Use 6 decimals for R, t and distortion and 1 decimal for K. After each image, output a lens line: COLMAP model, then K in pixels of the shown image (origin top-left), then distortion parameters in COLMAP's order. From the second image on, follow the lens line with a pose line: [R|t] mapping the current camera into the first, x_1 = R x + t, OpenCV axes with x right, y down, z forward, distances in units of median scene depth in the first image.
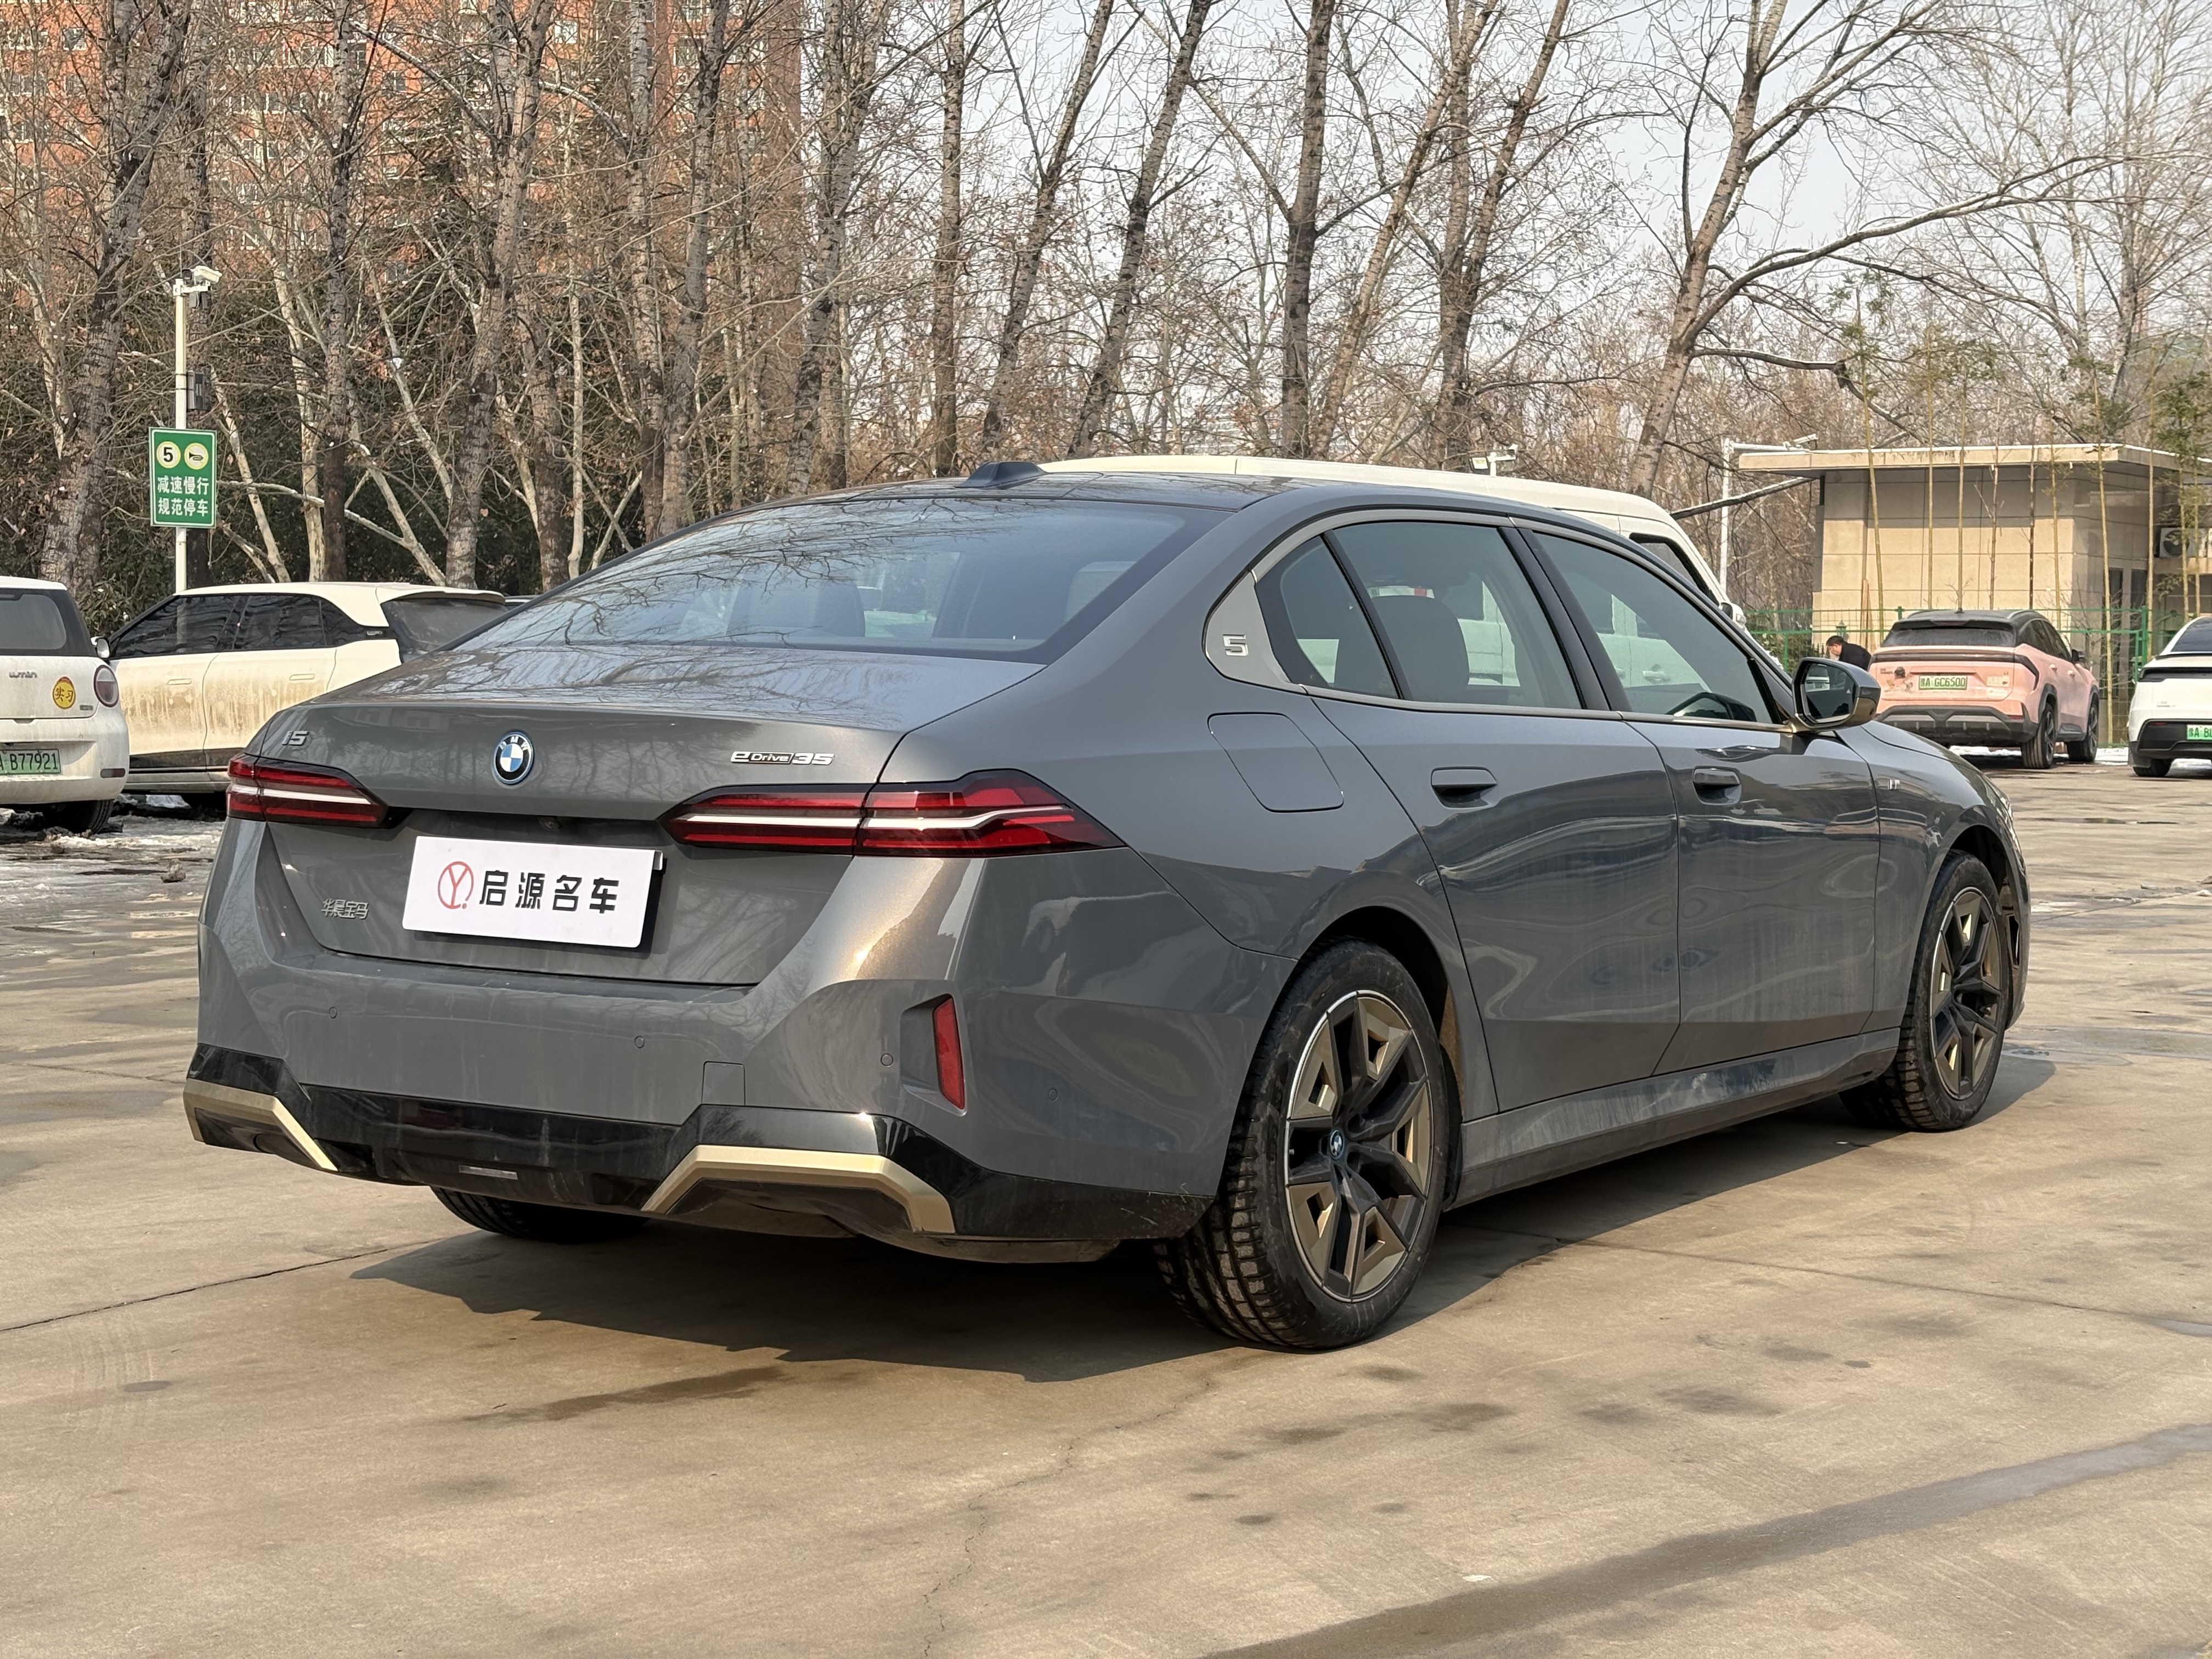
lens RADIAL K [[3317.0, 0, 1106.0], [0, 3317.0, 829.5], [0, 0, 1]] dist [0.261625, -1.008187]
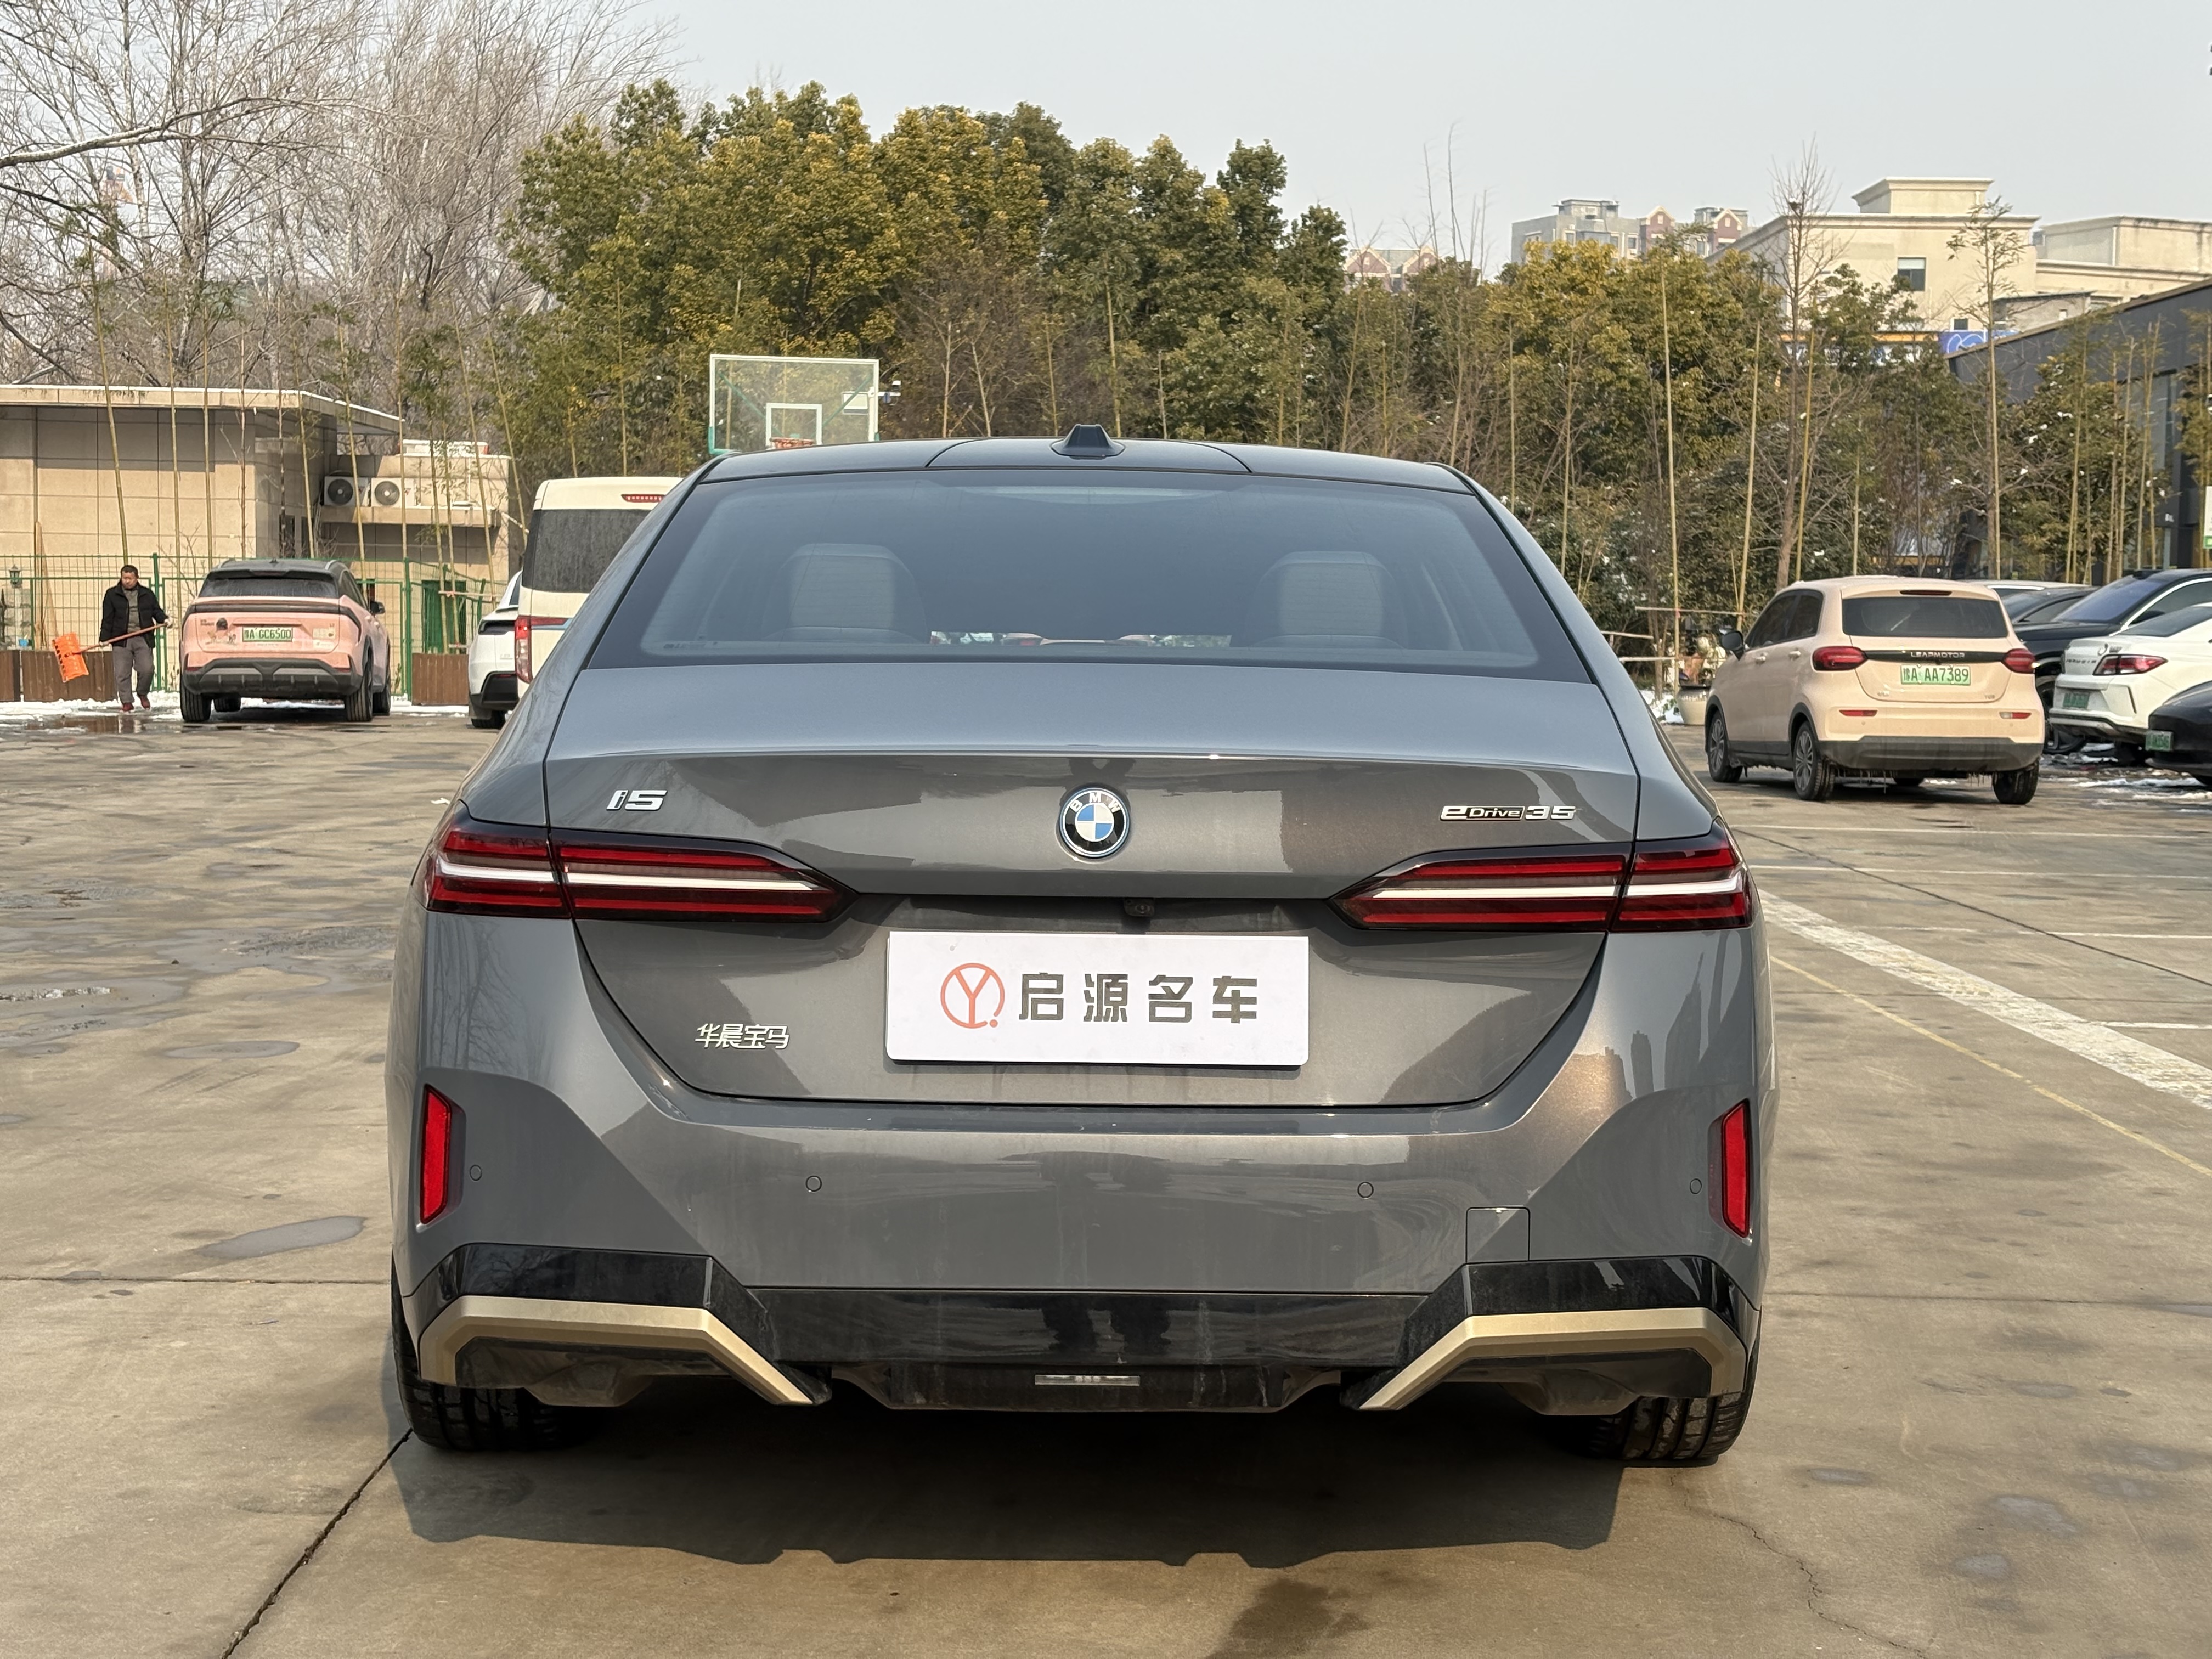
lens RADIAL K [[3317.0, 0, 1106.0], [0, 3317.0, 829.5], [0, 0, 1]] dist [0.261625, -1.008187]
pose [[0.832534, -0.038490, 0.552635, -0.543659], [0.028815, 0.999242, 0.026186, -0.036319], [-0.553224, -0.005876, 0.833012, 0.355118]]
